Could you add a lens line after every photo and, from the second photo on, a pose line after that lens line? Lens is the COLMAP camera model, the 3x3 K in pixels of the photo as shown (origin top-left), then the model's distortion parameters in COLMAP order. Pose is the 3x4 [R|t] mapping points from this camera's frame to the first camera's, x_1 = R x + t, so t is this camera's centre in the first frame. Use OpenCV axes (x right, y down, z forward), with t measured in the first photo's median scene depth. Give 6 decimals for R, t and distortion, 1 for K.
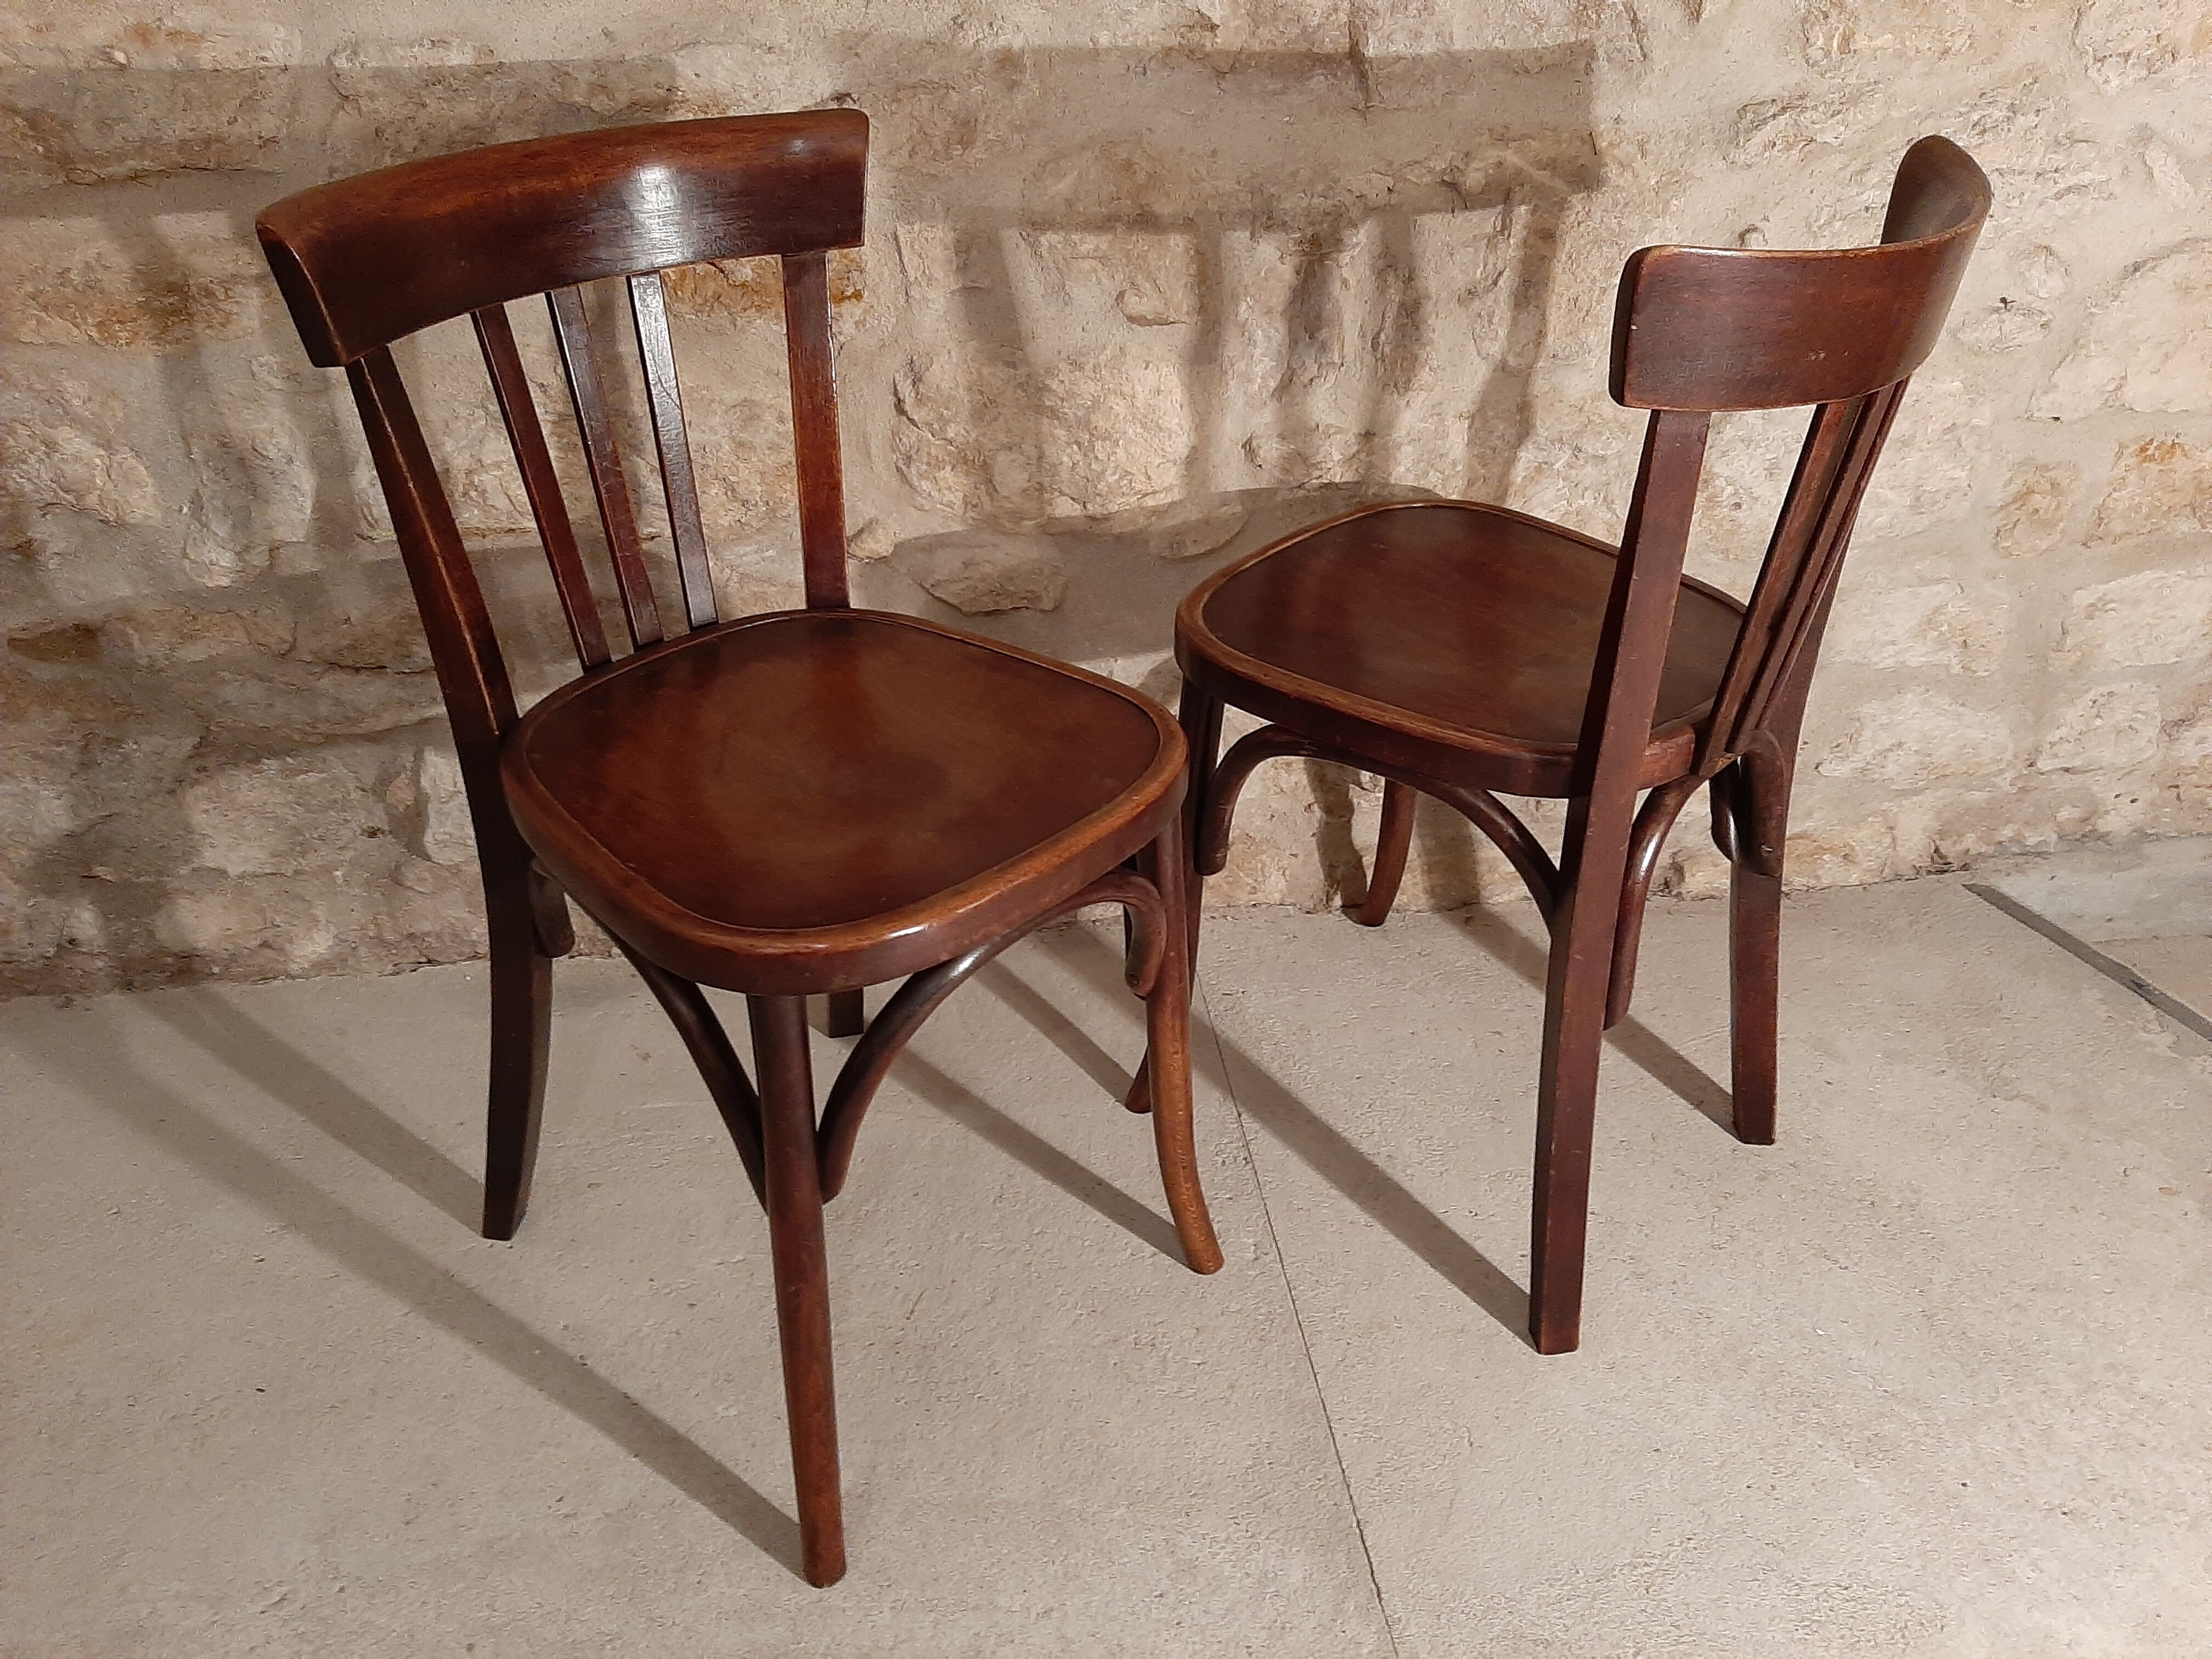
lens RADIAL K [[1776.6, 0, 1106.0], [0, 1776.6, 829.5], [0, 0, 1]] dist [0.043239, -0.093681]
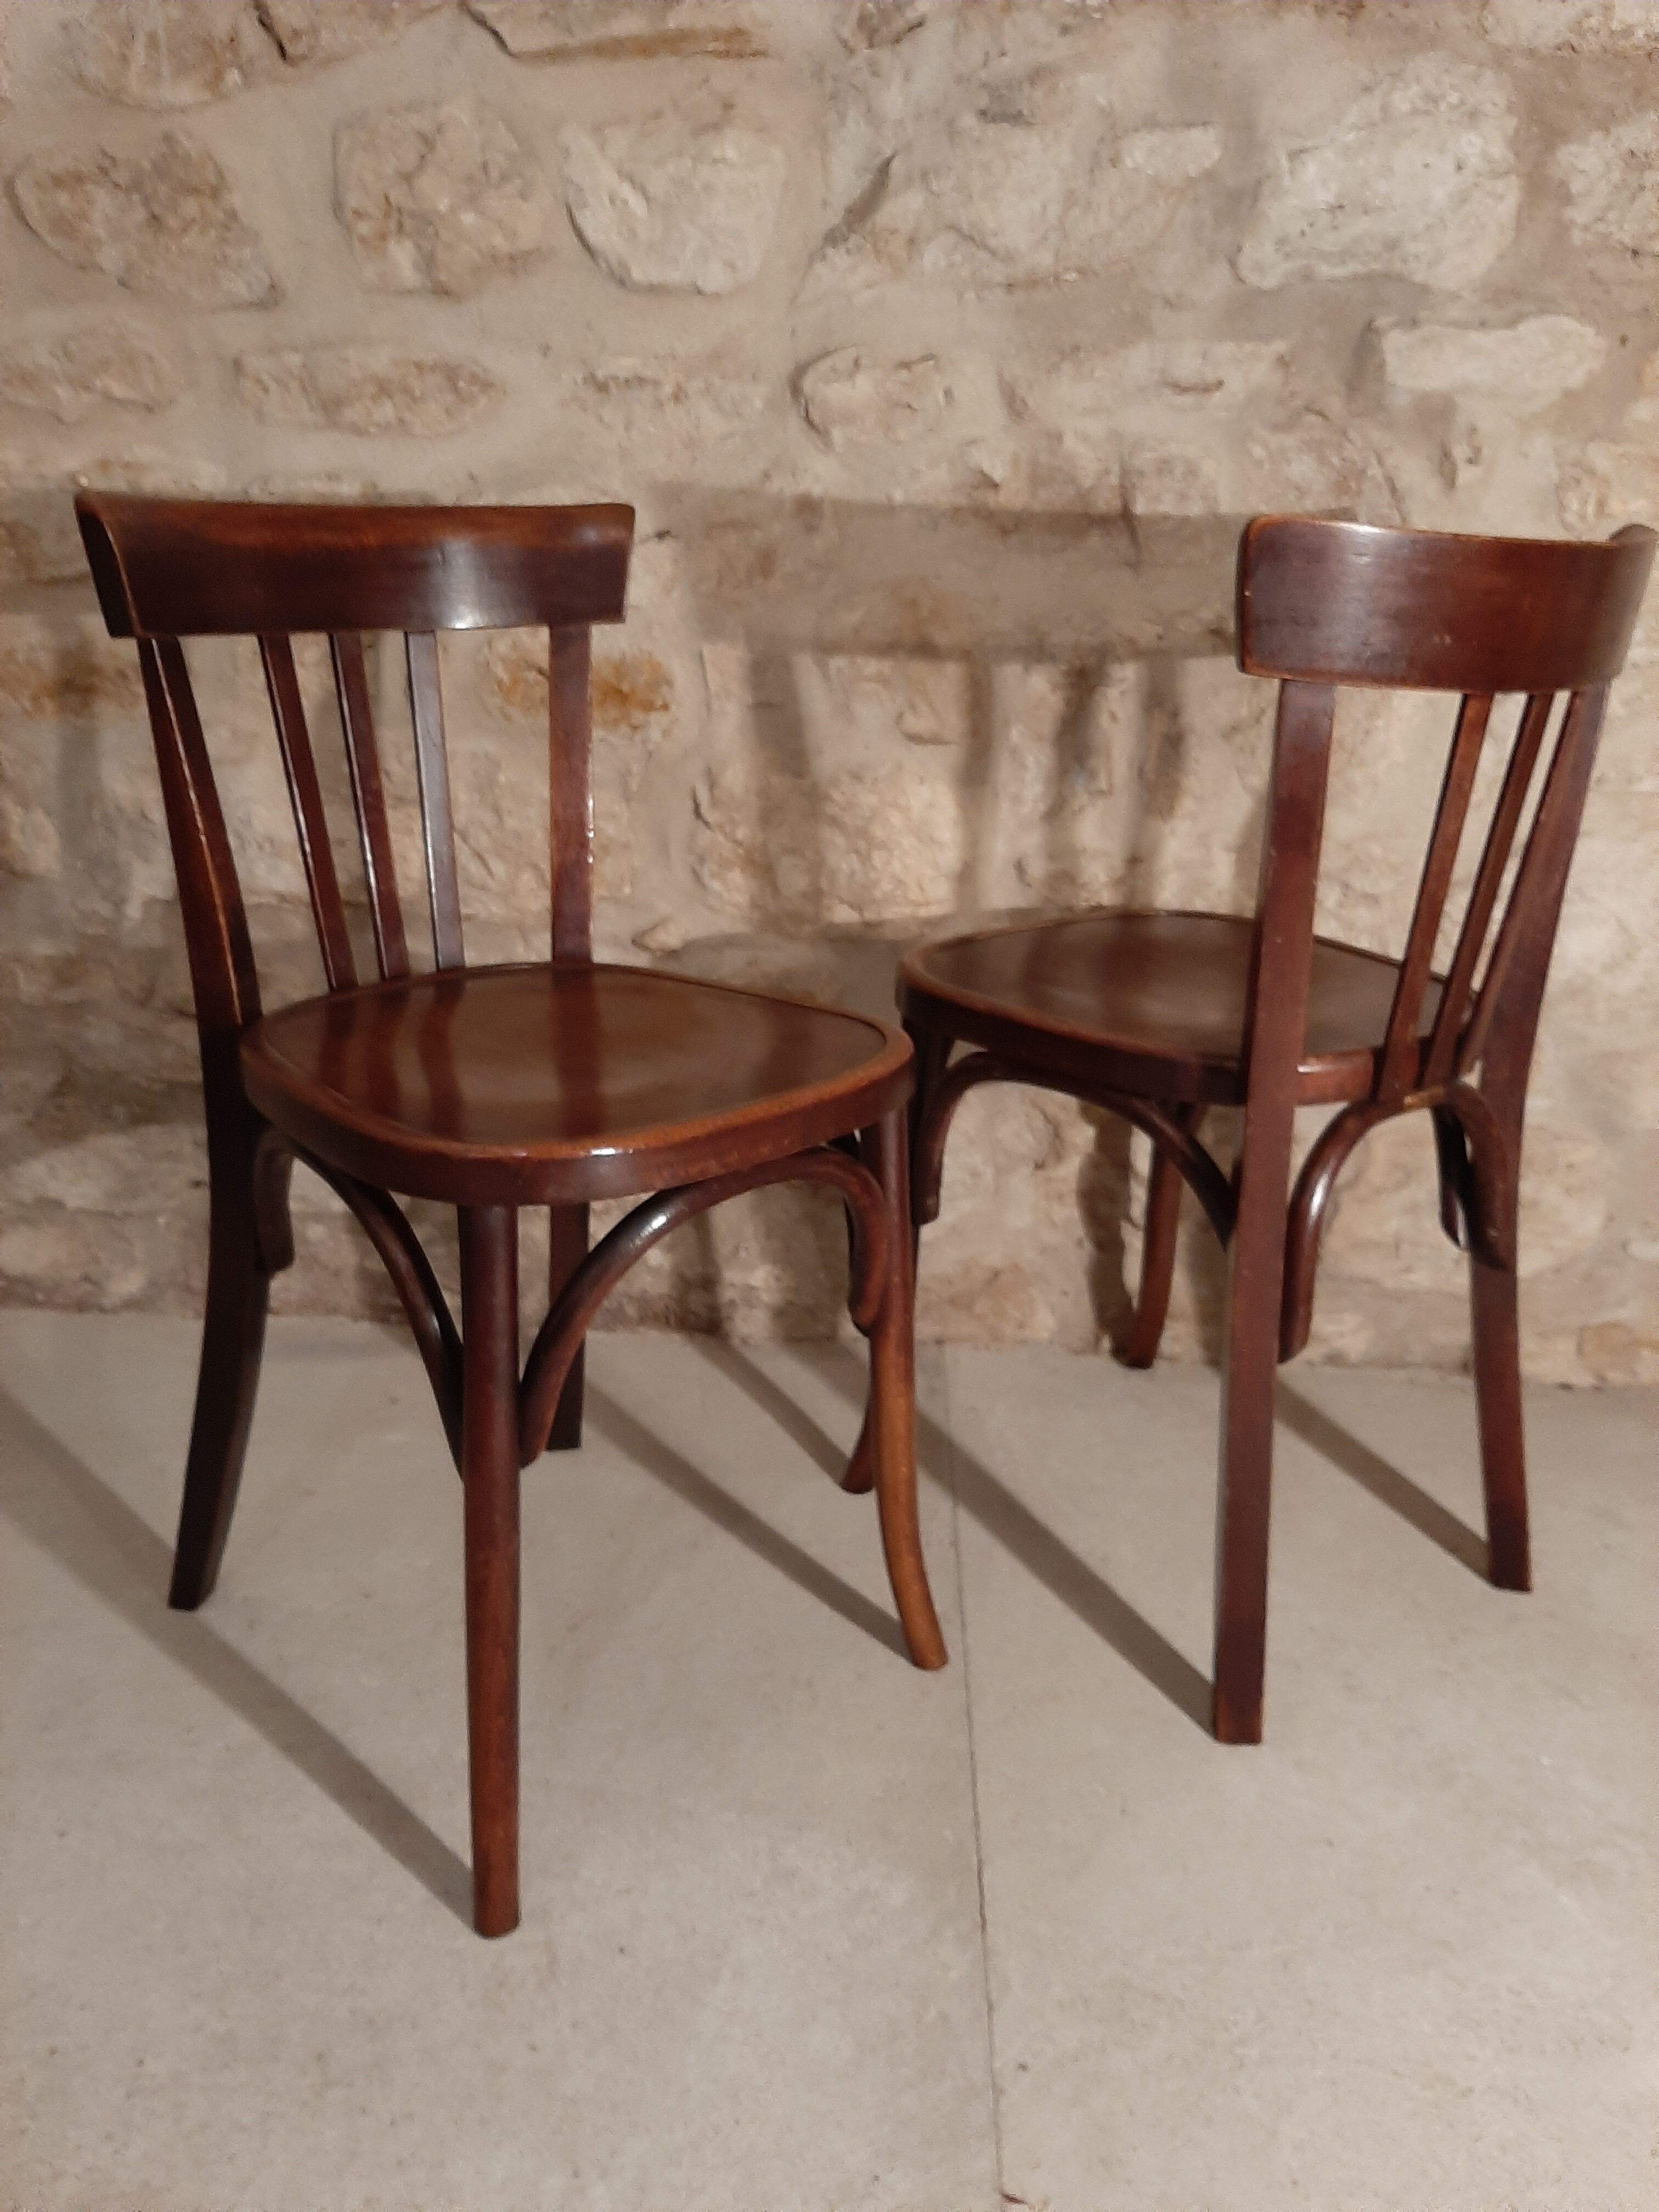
lens RADIAL K [[1783.7, 0, 795.6], [0, 1783.7, 1091.8], [0, 0, 1]] dist [0.040777, -0.095602]
pose [[0.982640, 0.064898, -0.173802, 0.151751], [-0.104953, 0.966960, -0.232320, 0.185830], [0.152982, 0.246528, 0.956985, -0.000425]]
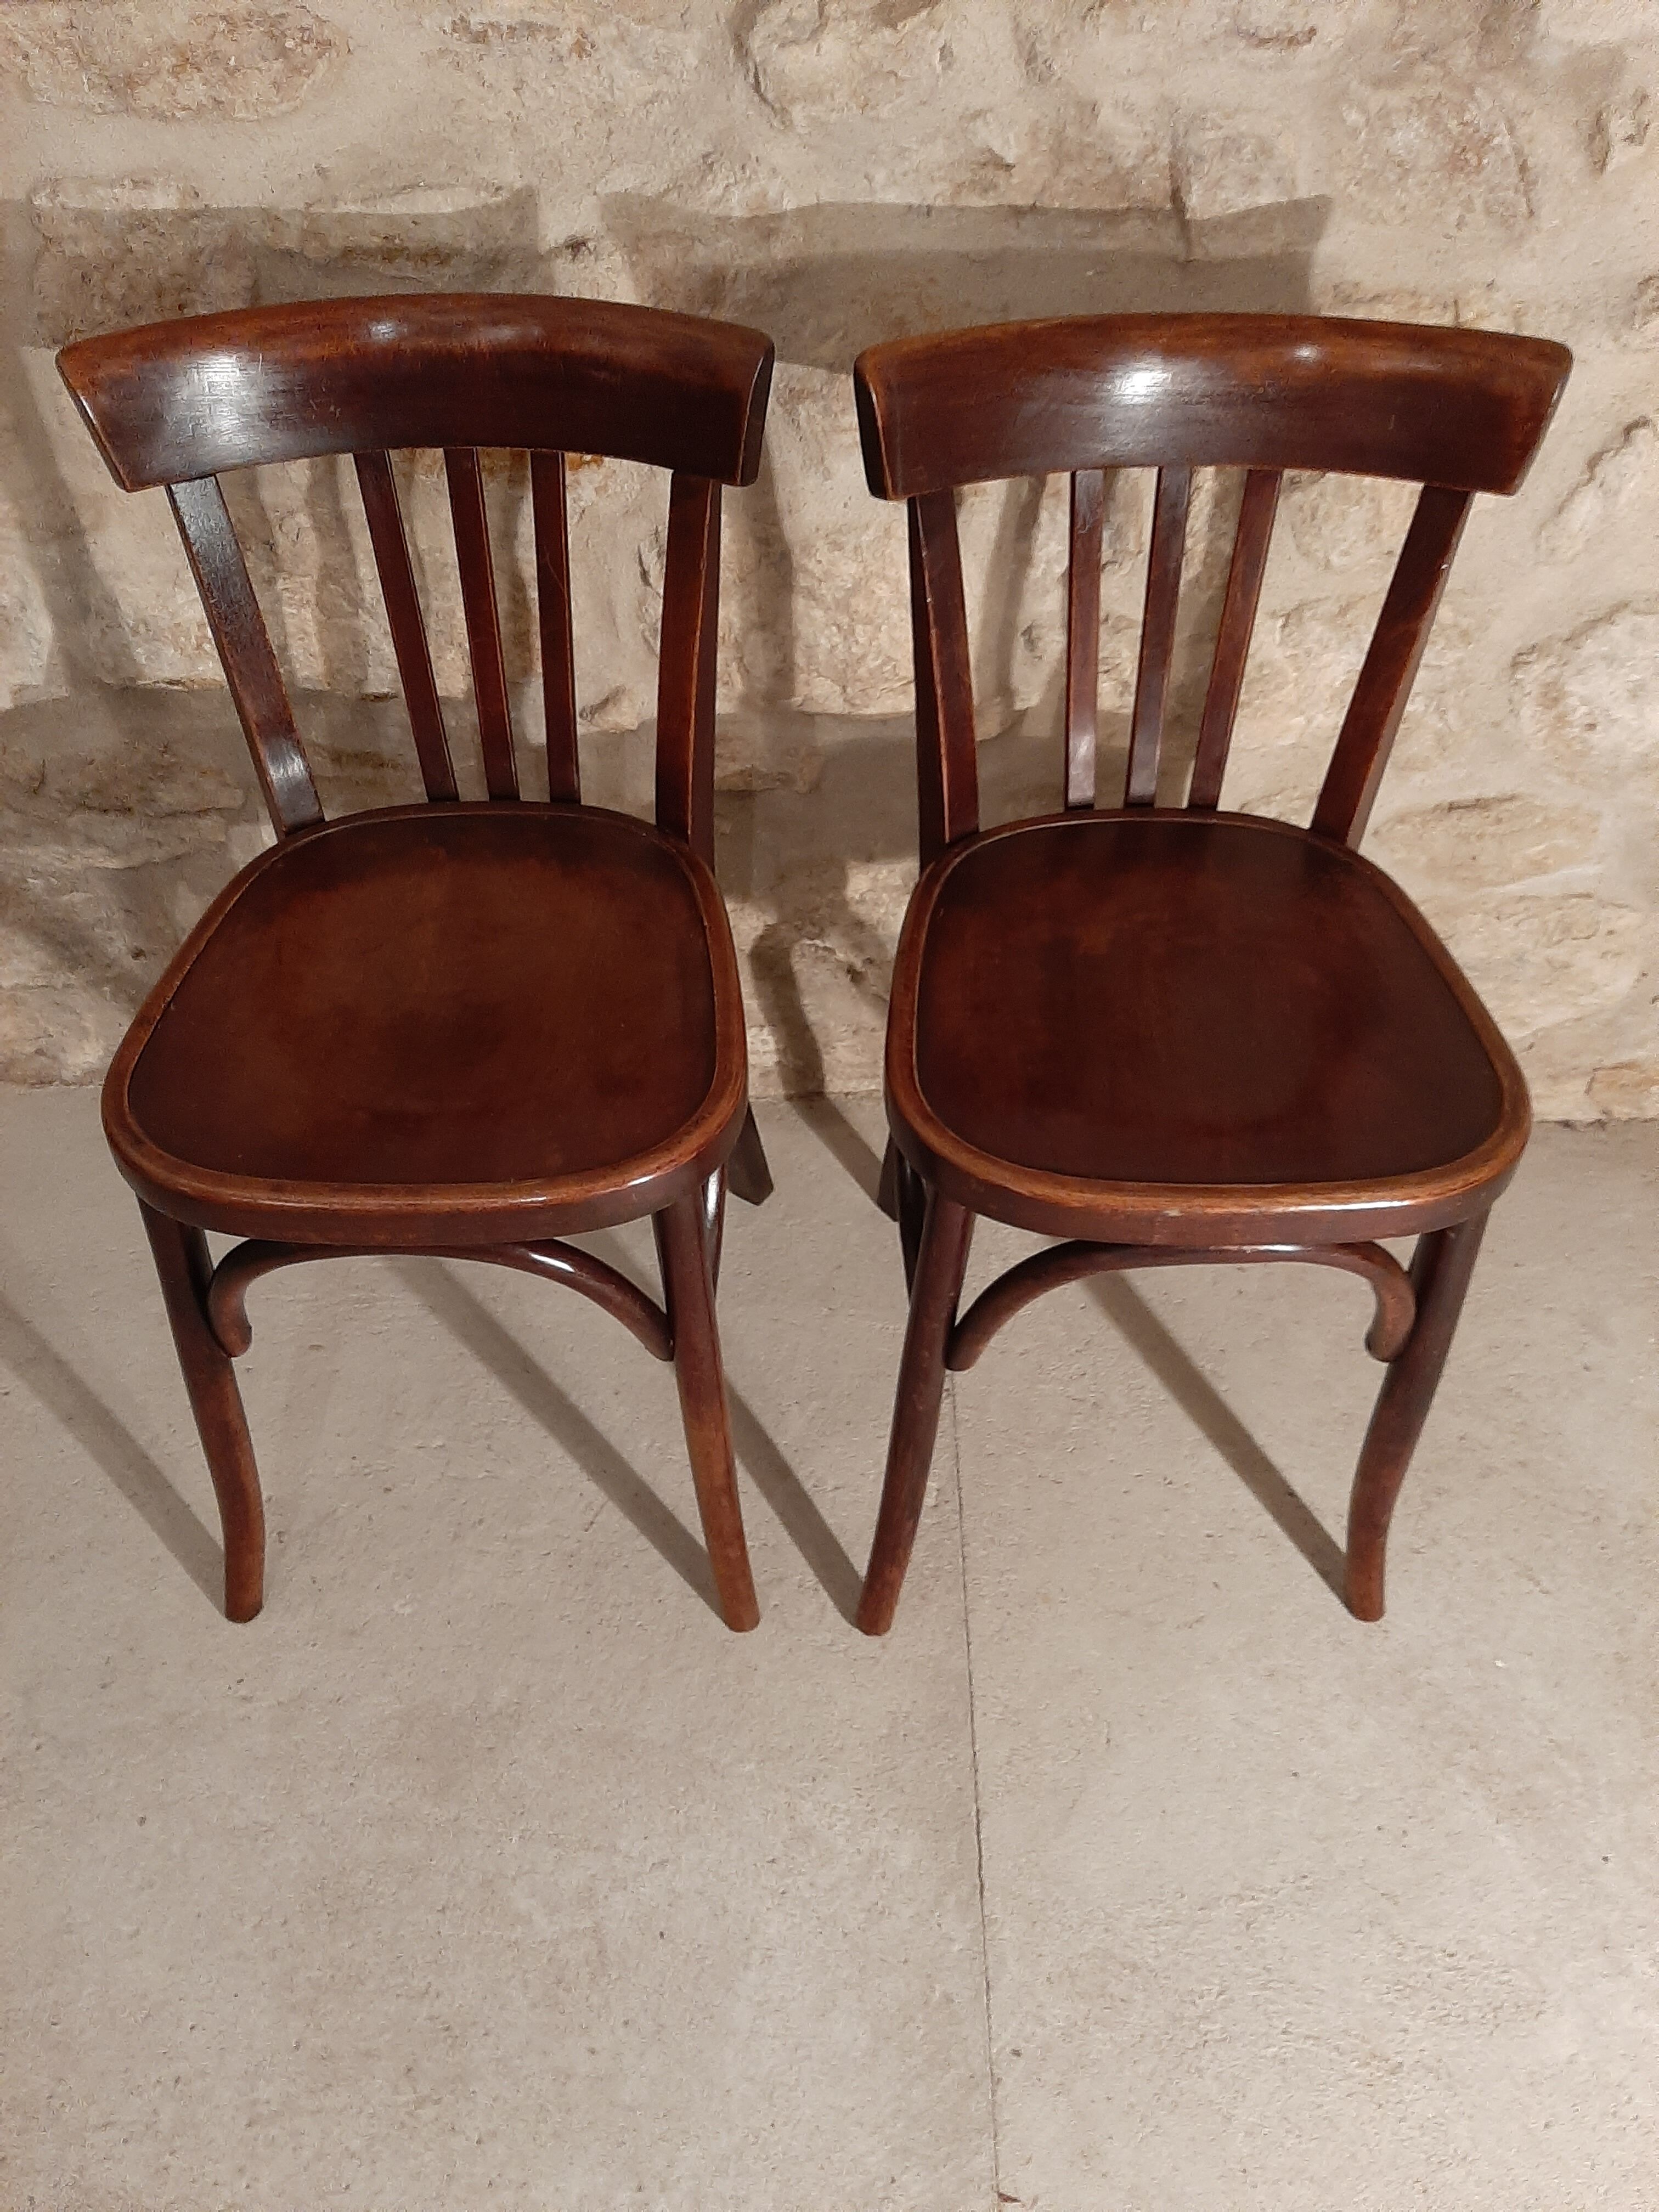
lens RADIAL K [[1783.7, 0, 795.6], [0, 1783.7, 1091.8], [0, 0, 1]] dist [0.040777, -0.095602]
pose [[0.987583, 0.095261, -0.124920, 0.105699], [-0.066855, 0.974426, 0.214533, -0.188325], [0.142162, -0.203518, 0.968695, 0.062037]]
